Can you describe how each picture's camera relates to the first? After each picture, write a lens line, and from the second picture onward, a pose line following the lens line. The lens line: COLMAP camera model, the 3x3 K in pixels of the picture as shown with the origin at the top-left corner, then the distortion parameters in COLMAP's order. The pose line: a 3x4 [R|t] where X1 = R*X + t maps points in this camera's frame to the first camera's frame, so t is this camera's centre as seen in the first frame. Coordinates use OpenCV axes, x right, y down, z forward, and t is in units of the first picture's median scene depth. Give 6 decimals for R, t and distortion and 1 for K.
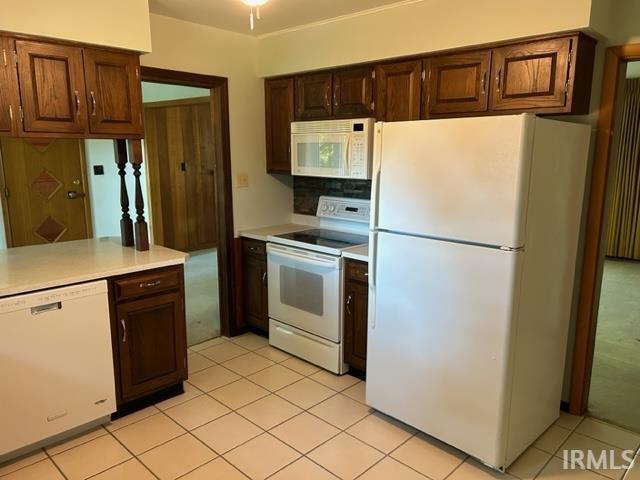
lens RADIAL K [[482.9, 0, 318.6], [0, 482.9, 240.9], [0, 0, 1]] dist [0.051748, -0.059216]
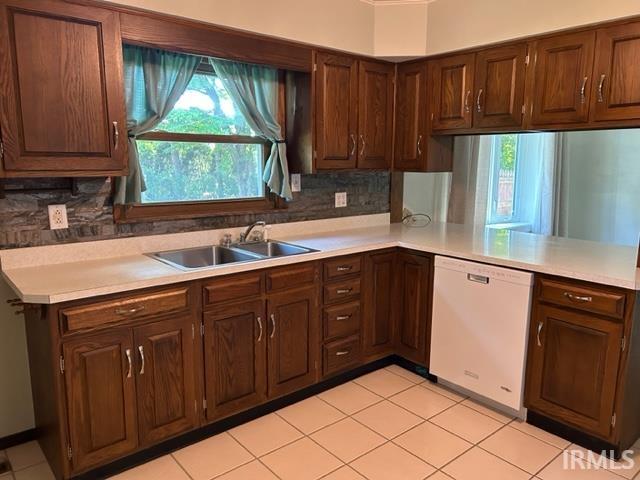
lens RADIAL K [[482.9, 0, 320.7], [0, 482.9, 238.4], [0, 0, 1]] dist [0.051748, -0.059216]
pose [[-0.103608, 0.159243, -0.981788, 0.532491], [-0.189333, 0.965893, 0.176645, -0.077374], [0.976431, 0.204187, -0.069924, 0.632287]]
